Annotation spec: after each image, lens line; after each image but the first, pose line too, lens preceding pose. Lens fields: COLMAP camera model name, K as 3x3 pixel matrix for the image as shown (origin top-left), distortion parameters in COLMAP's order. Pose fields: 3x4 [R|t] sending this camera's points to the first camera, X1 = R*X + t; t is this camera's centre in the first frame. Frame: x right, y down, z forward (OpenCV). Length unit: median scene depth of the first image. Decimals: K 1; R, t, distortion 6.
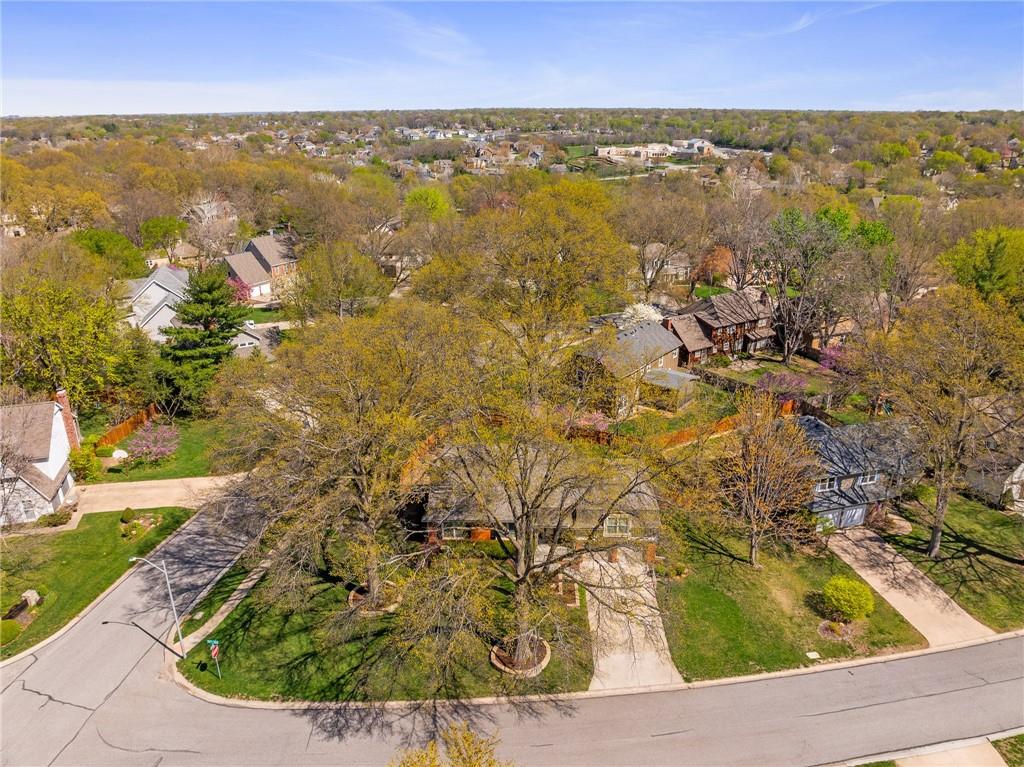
lens RADIAL K [[729.4, 0, 513.7], [0, 729.4, 378.3], [0, 0, 1]] dist [-0.036882, 0.003076]
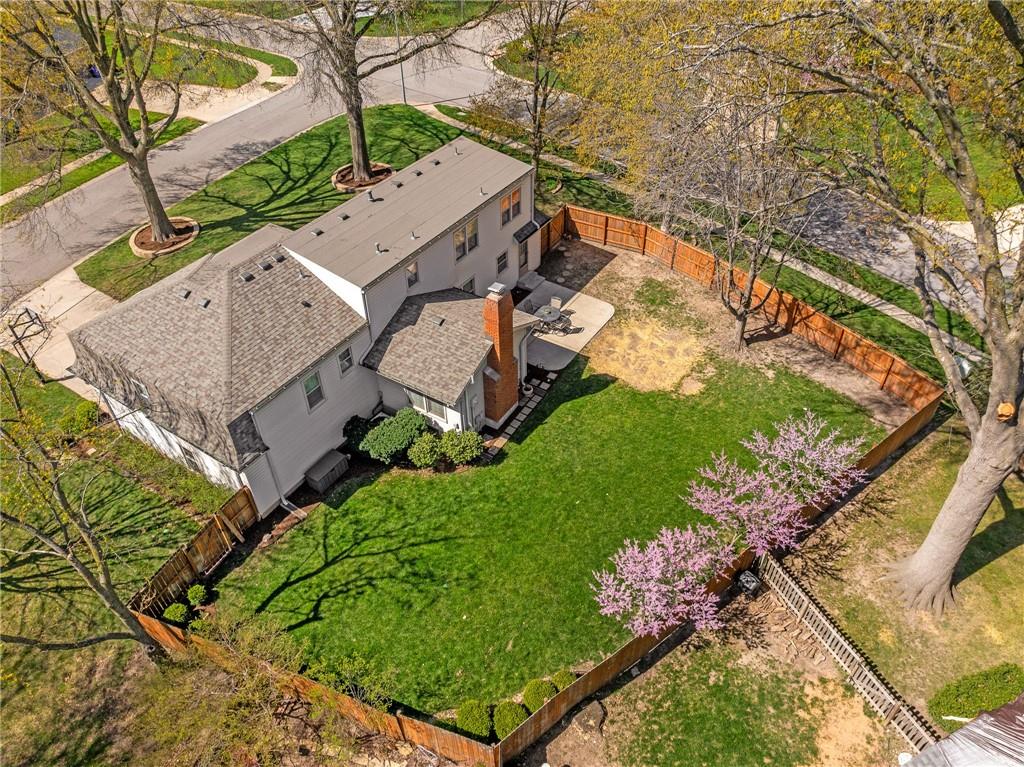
lens RADIAL K [[729.4, 0, 513.7], [0, 729.4, 378.3], [0, 0, 1]] dist [-0.036882, 0.003076]
pose [[-0.523250, 0.554414, -0.647174, 0.413677], [-0.284827, 0.601980, 0.745985, -0.242791], [0.803170, 0.574670, -0.157074, 1.493271]]
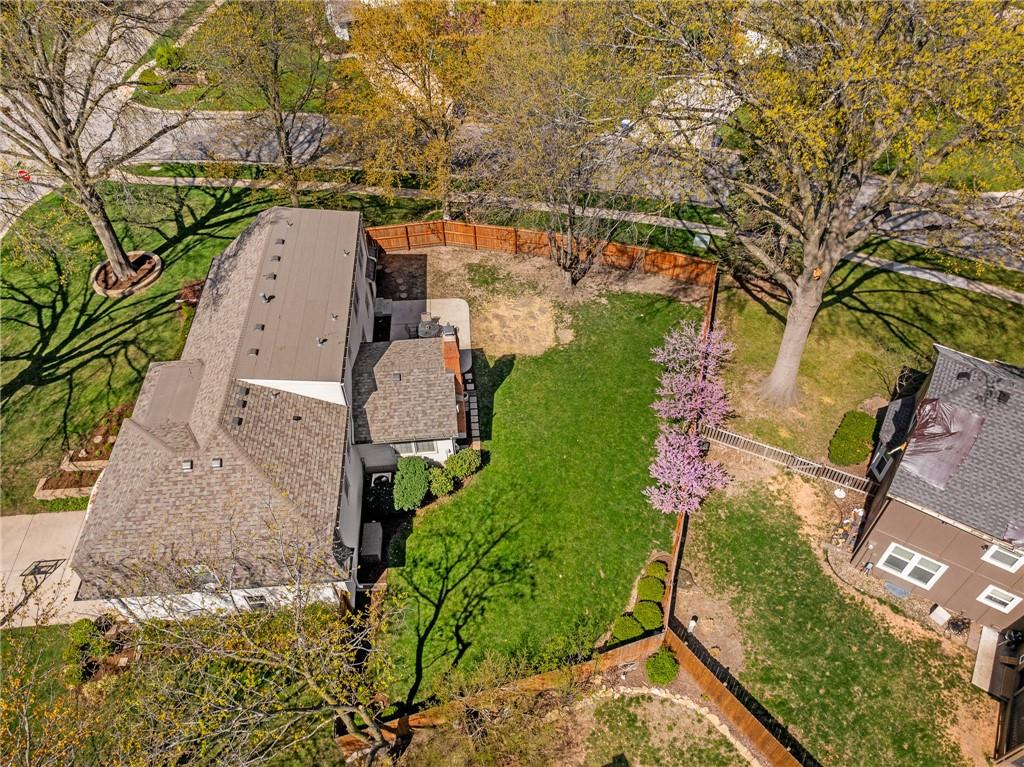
lens RADIAL K [[729.4, 0, 513.7], [0, 729.4, 378.3], [0, 0, 1]] dist [-0.036882, 0.003076]
pose [[0.104120, 0.716254, -0.690029, 0.502146], [-0.326431, 0.679976, 0.656563, -0.282834], [0.939469, 0.156885, 0.304607, 1.247754]]
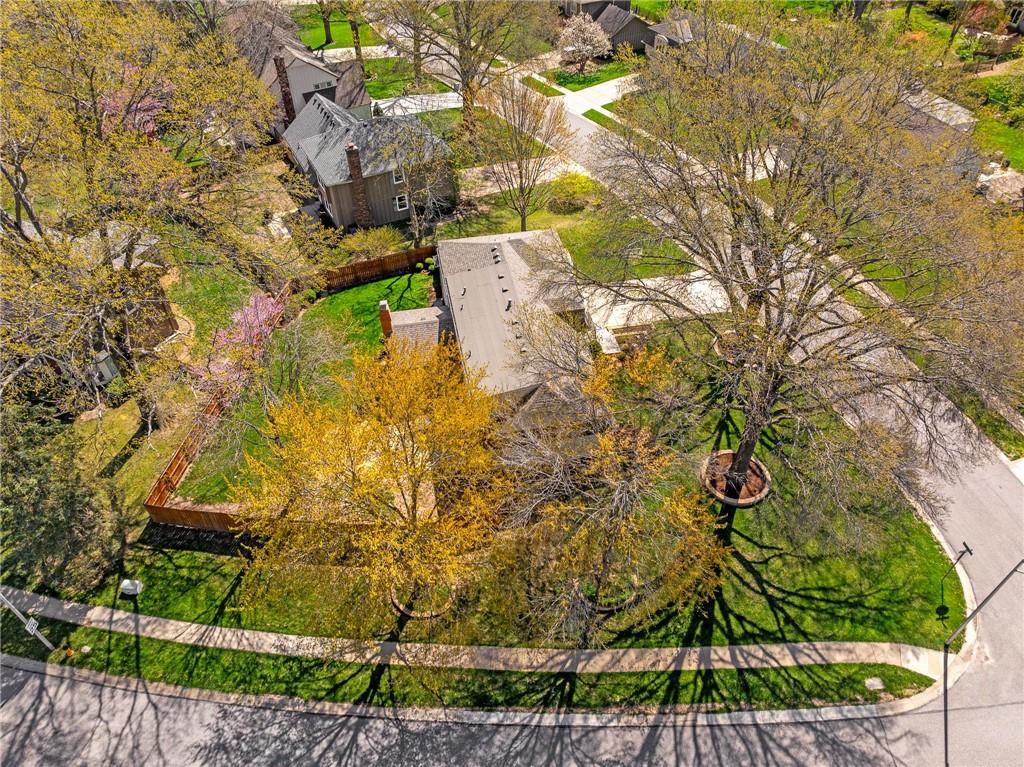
lens RADIAL K [[729.4, 0, 513.7], [0, 729.4, 378.3], [0, 0, 1]] dist [-0.036882, 0.003076]
pose [[-0.210565, -0.675648, 0.706514, -0.664799], [0.353219, 0.621309, 0.699436, -0.424107], [-0.911536, 0.396831, 0.107825, 1.161128]]
